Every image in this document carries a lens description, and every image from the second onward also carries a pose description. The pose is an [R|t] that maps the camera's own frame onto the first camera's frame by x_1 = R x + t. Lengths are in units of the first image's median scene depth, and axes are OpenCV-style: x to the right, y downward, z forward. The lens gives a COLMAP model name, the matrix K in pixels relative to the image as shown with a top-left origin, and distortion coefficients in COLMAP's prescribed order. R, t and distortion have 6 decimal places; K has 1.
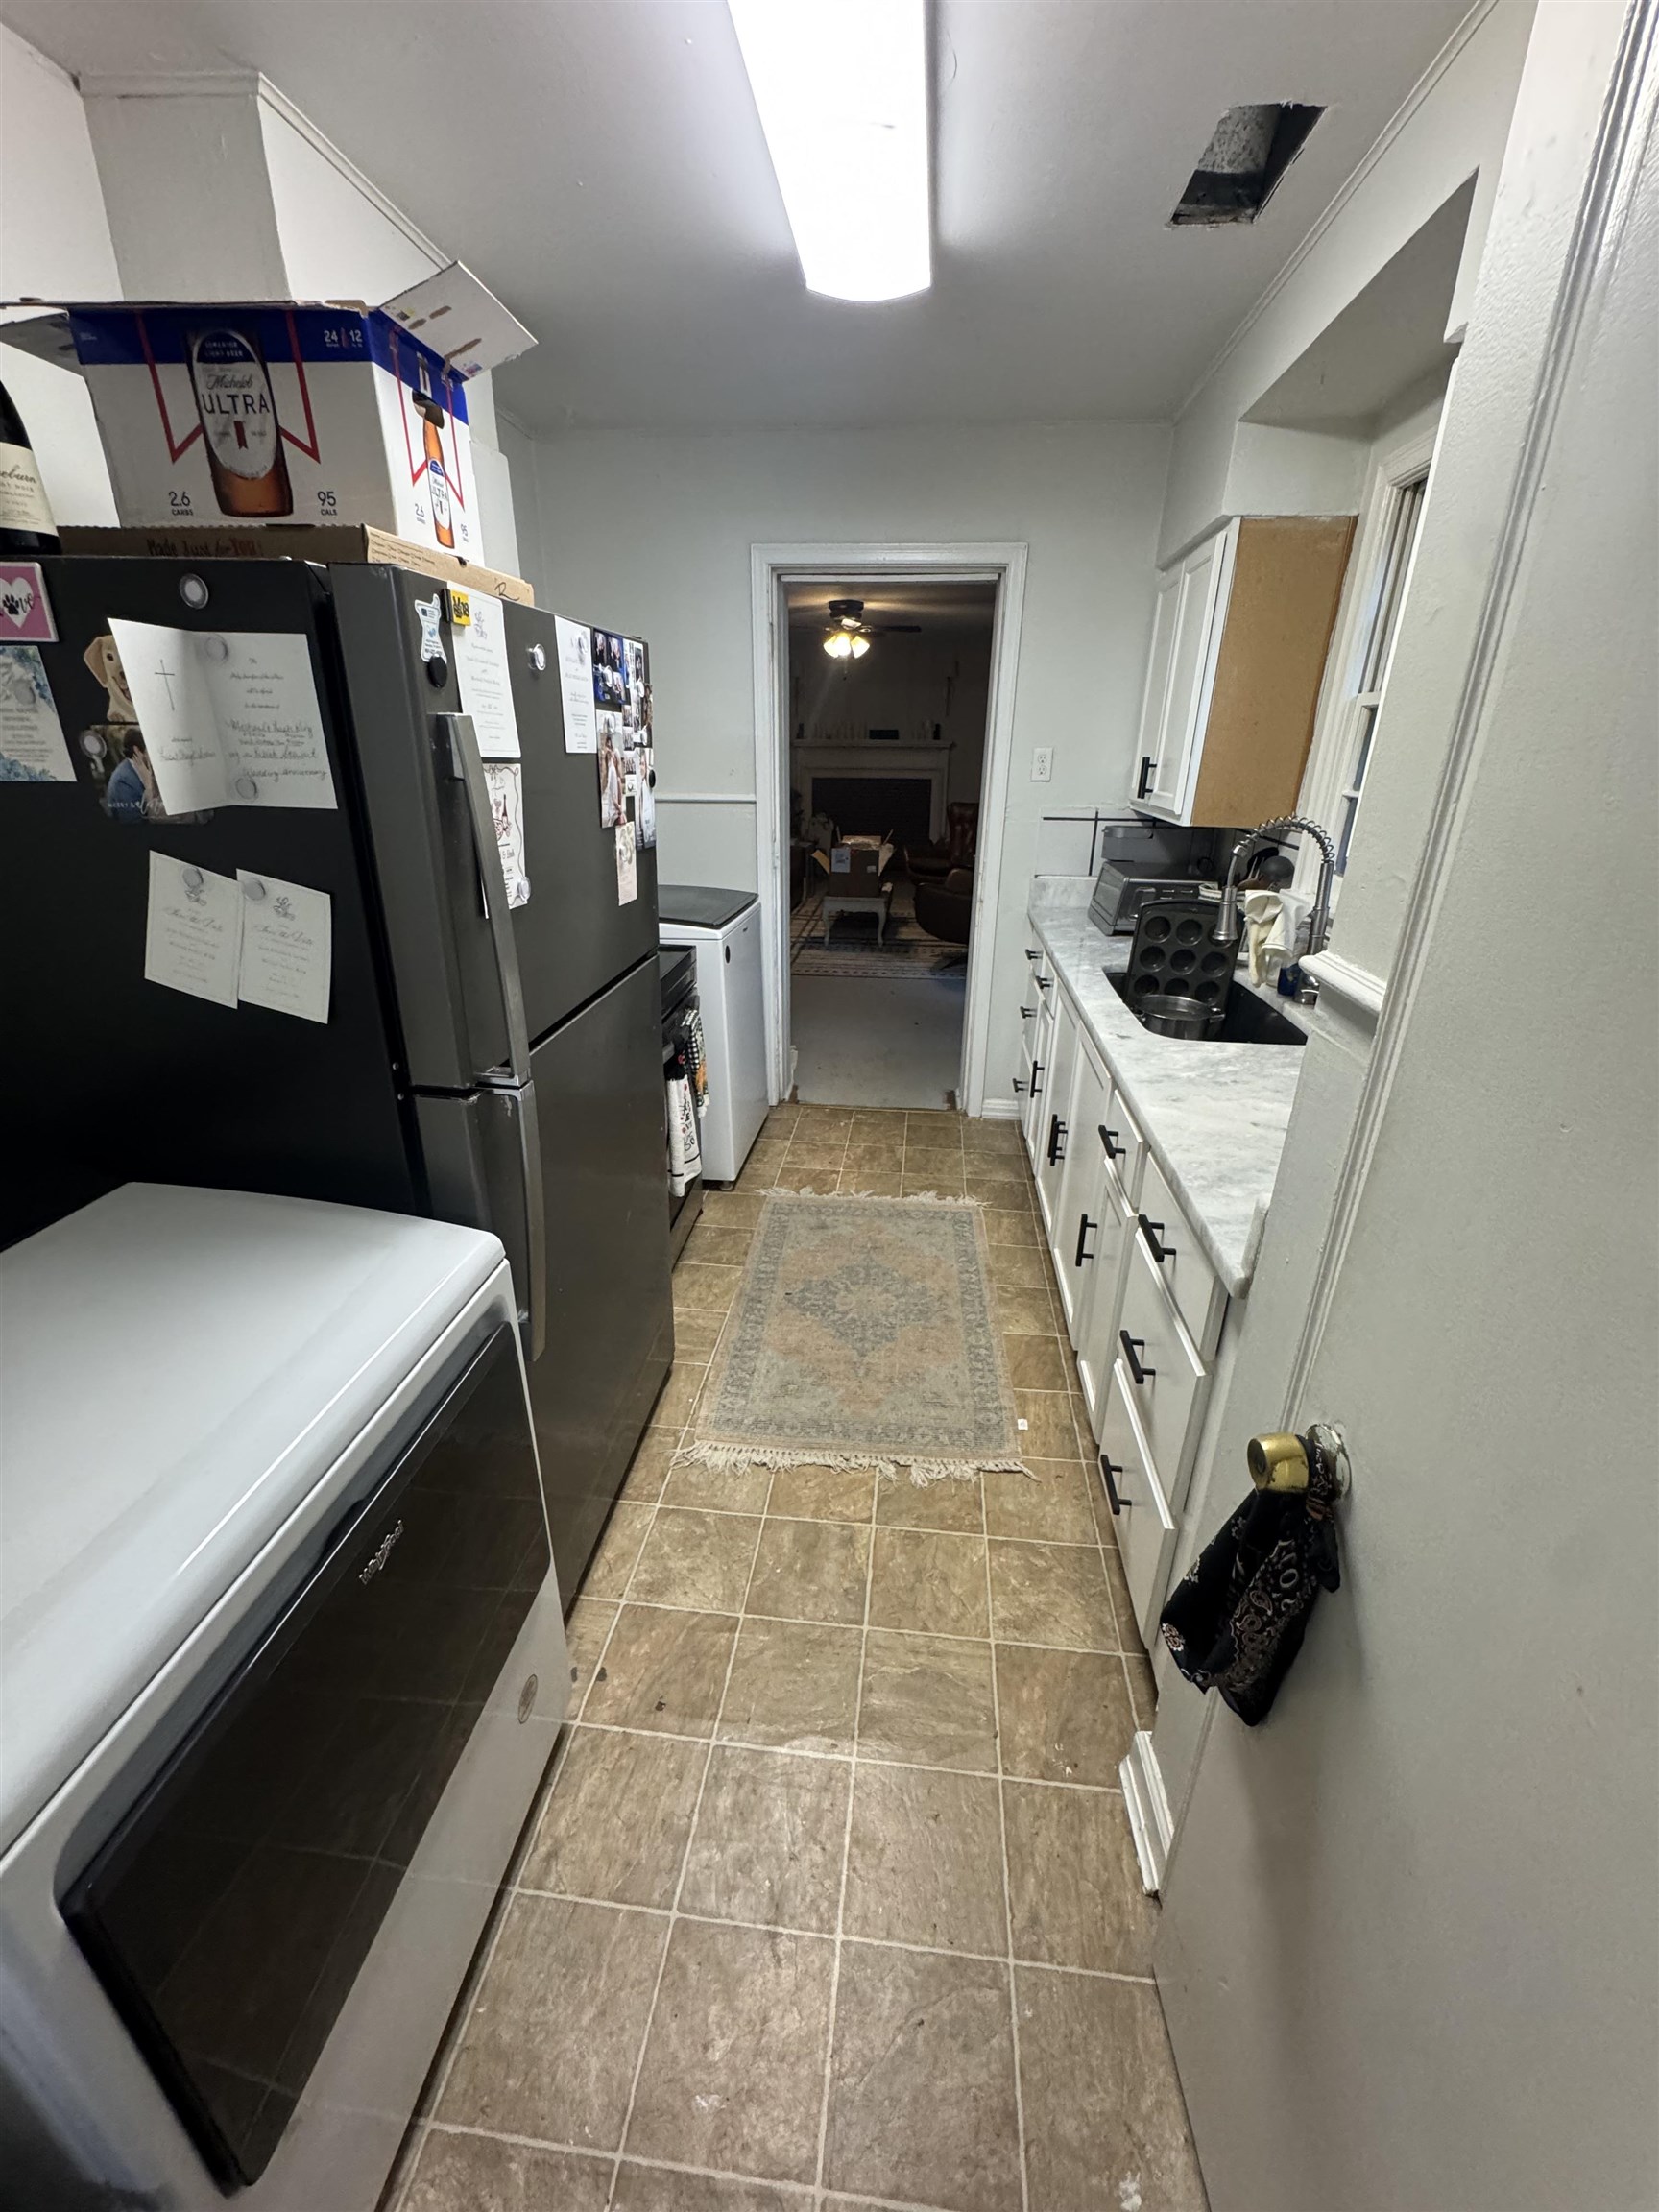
lens RADIAL K [[888.6, 0, 828.7], [0, 888.6, 1109.8], [0, 0, 1]] dist [-0.002616, 0.000109]
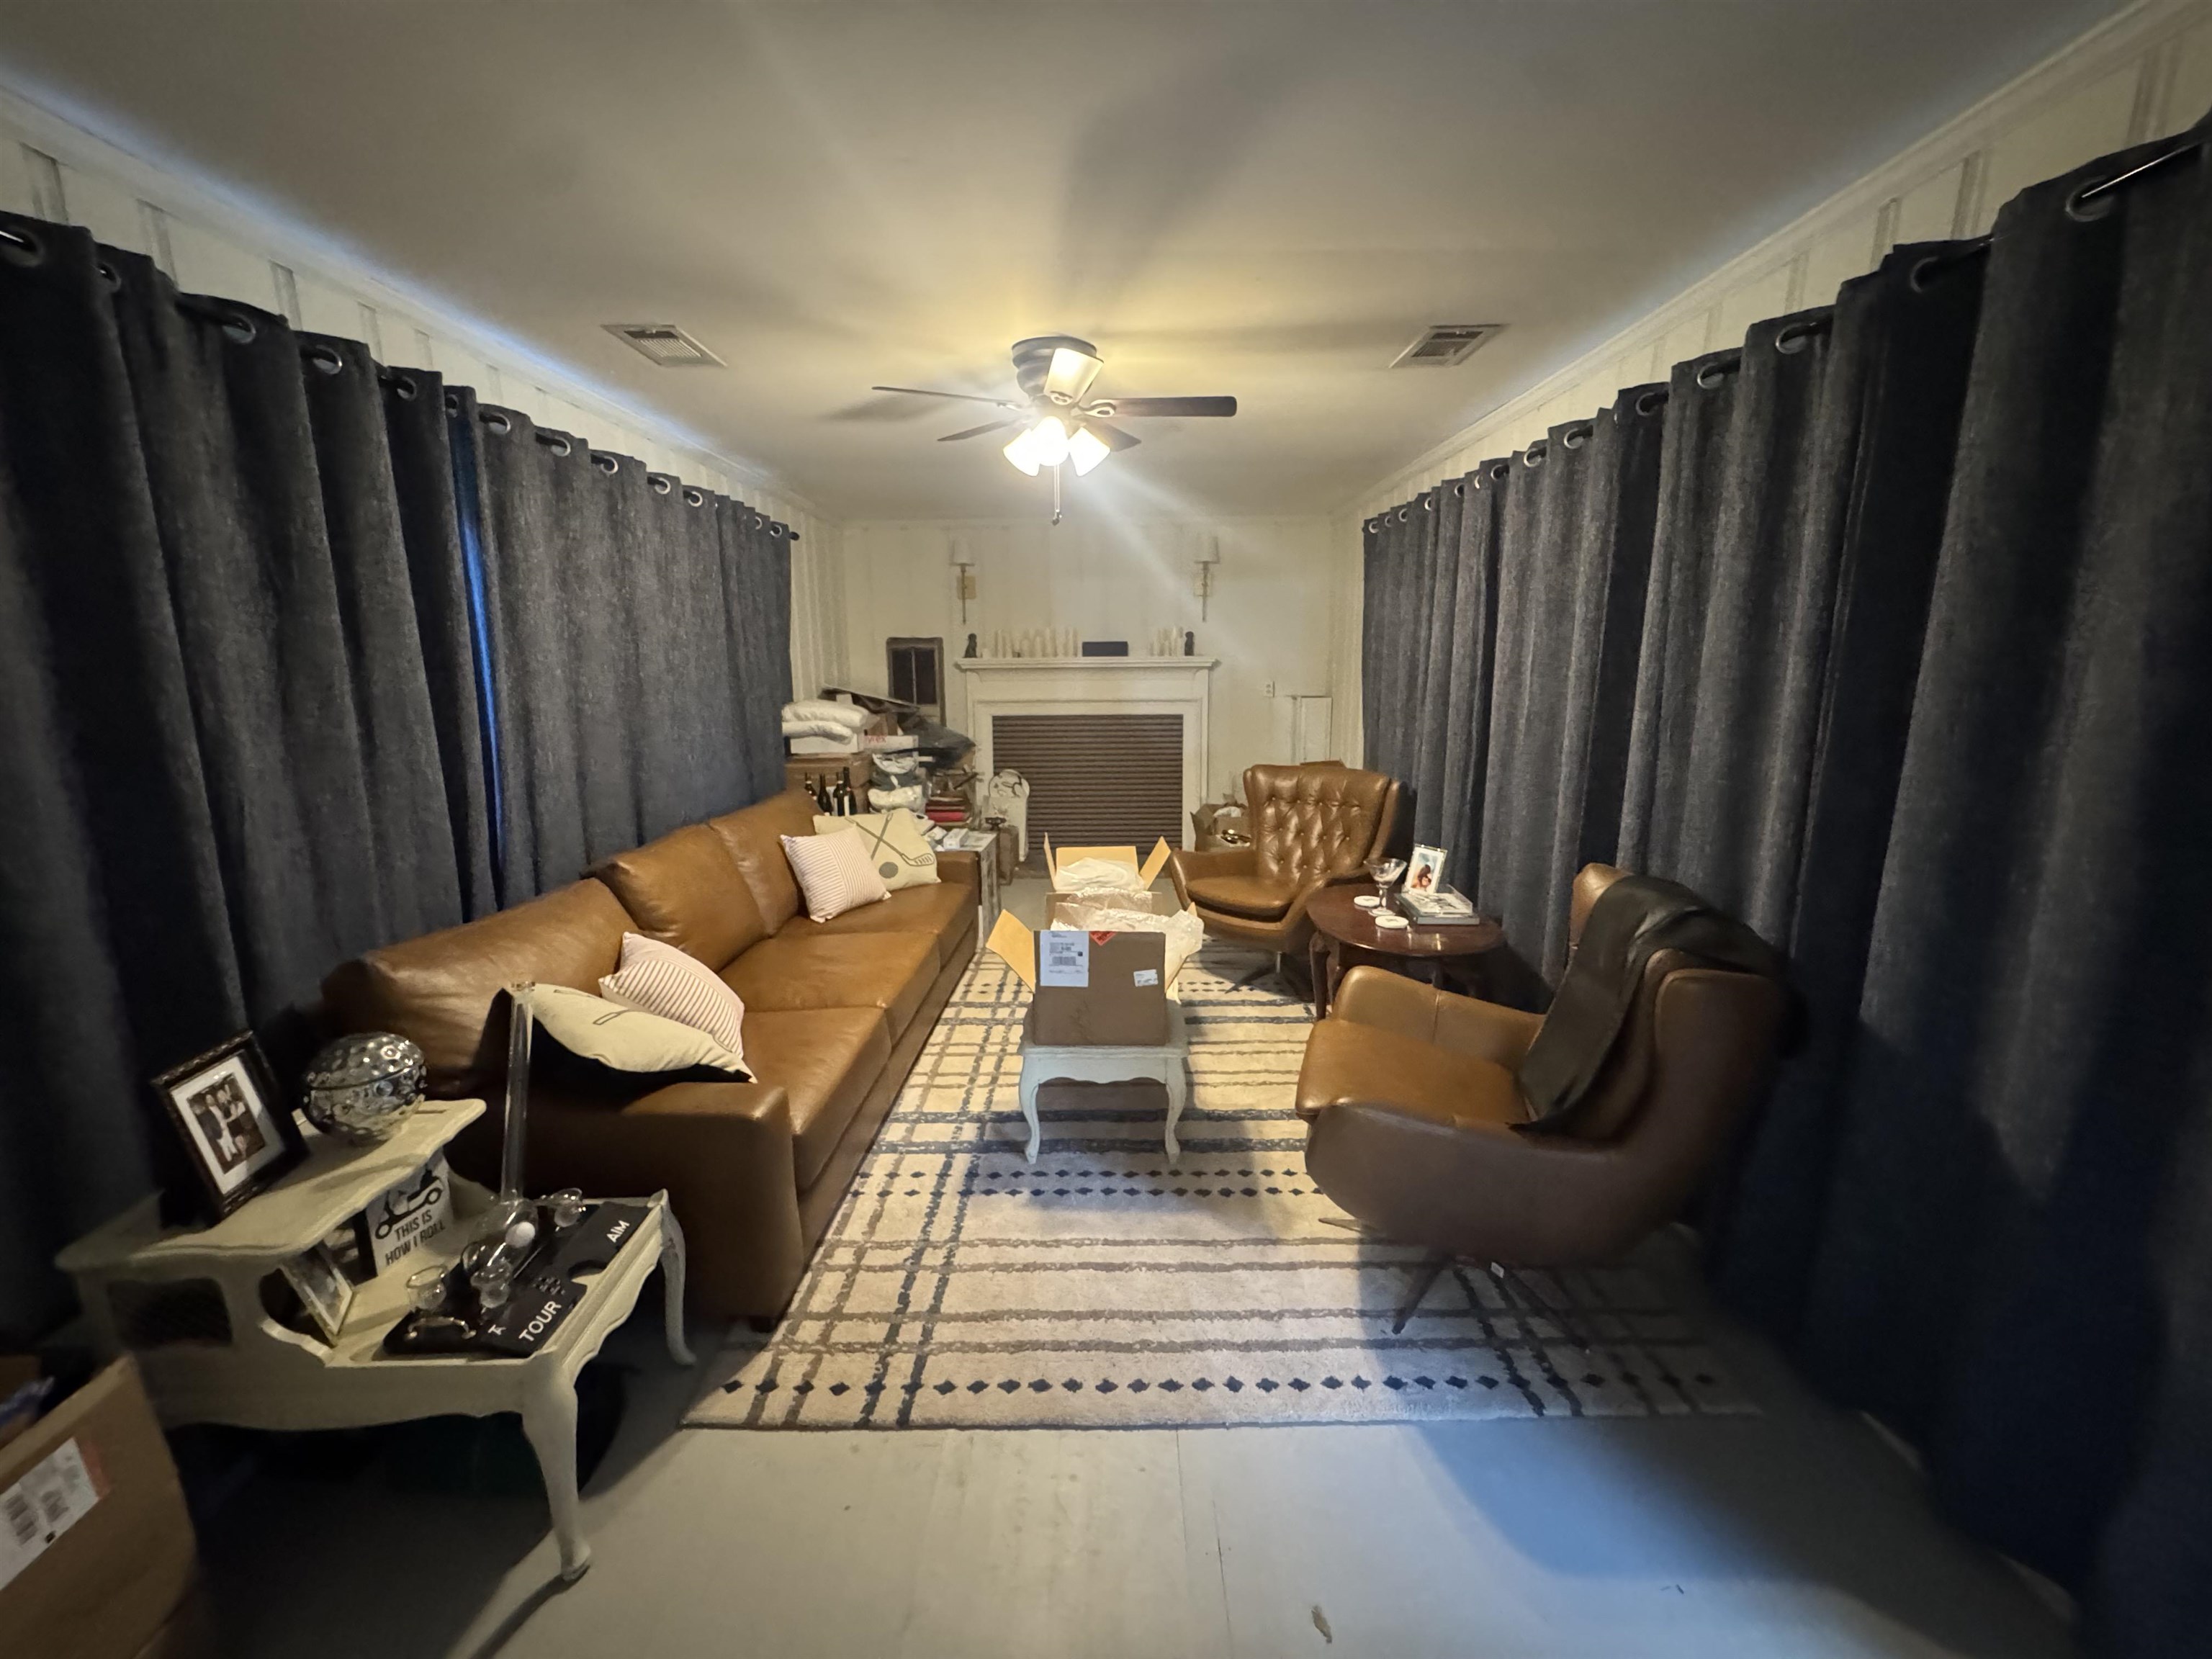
lens RADIAL K [[888.6, 0, 1109.3], [0, 888.6, 826.8], [0, 0, 1]] dist [-0.002616, 0.000109]
pose [[0.994351, -0.030048, 0.101796, -0.004106], [0.050319, 0.977915, -0.202857, -0.257844], [-0.093452, 0.206833, 0.973903, 0.620008]]
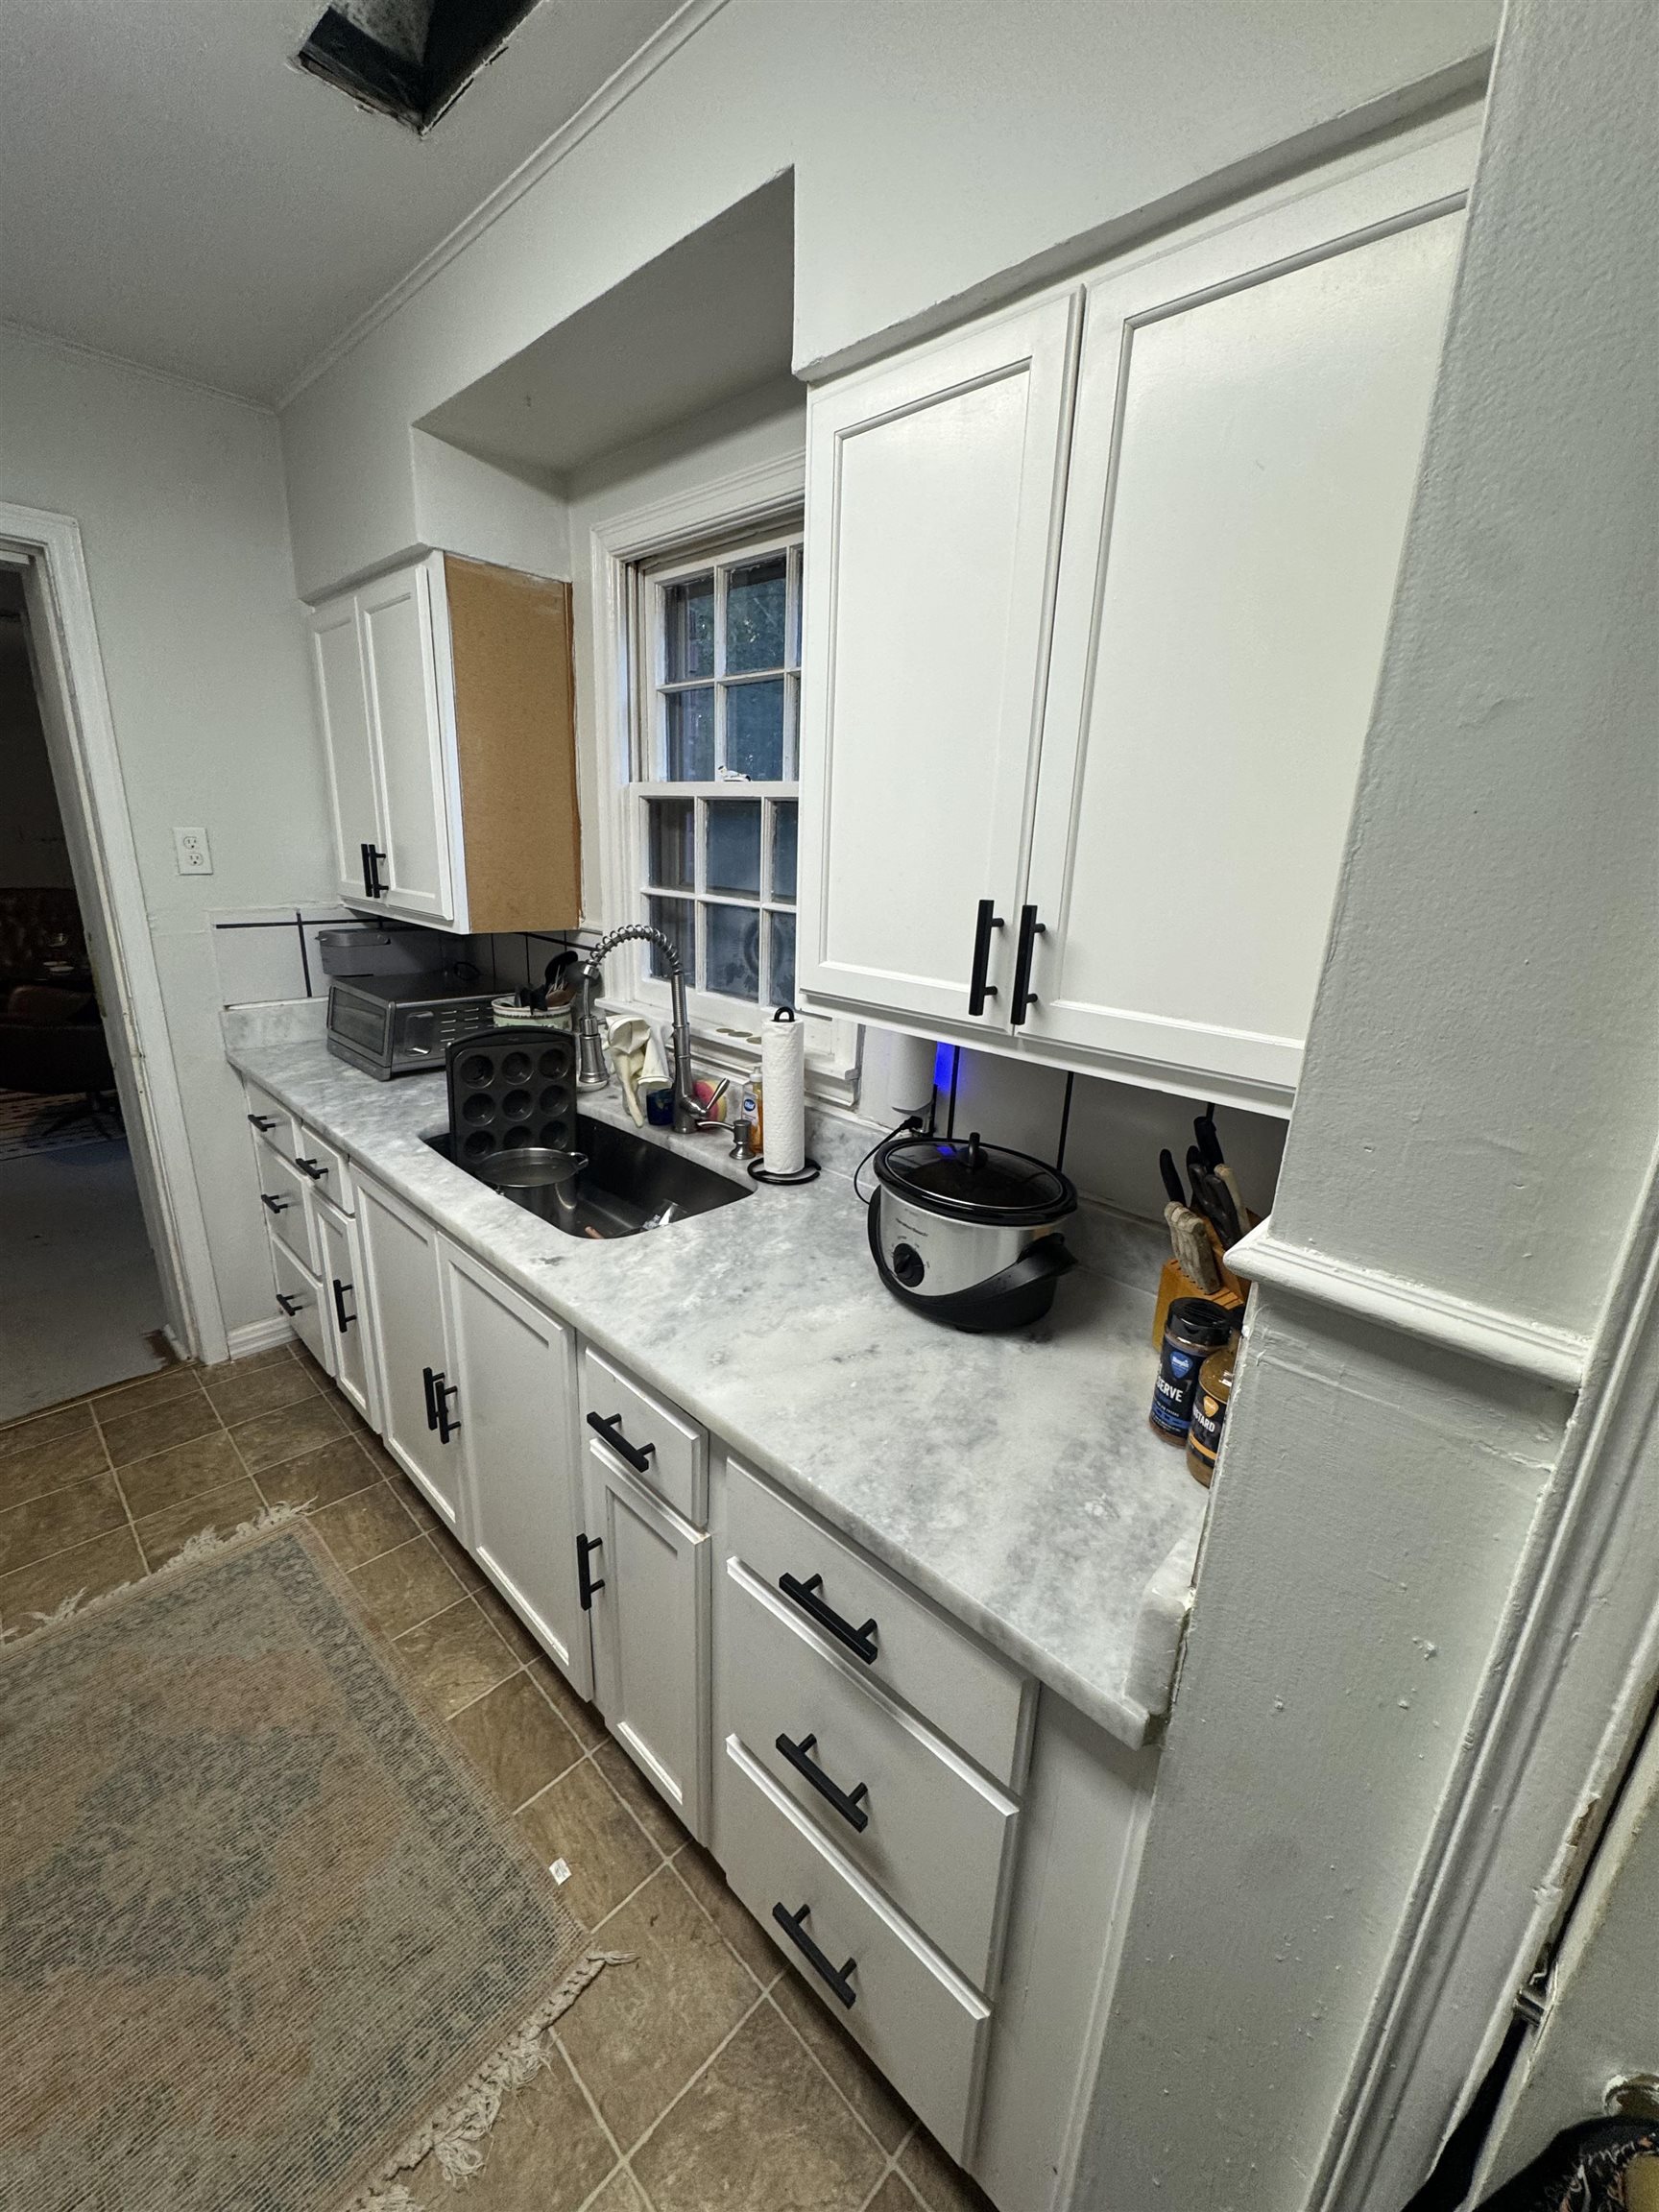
lens RADIAL K [[888.6, 0, 834.3], [0, 888.6, 1103.5], [0, 0, 1]] dist [-0.002616, 0.000109]
pose [[0.614942, -0.219312, 0.757462, -0.019411], [0.272988, 0.960361, 0.056435, -0.131381], [-0.739813, 0.172074, 0.650436, 0.277969]]
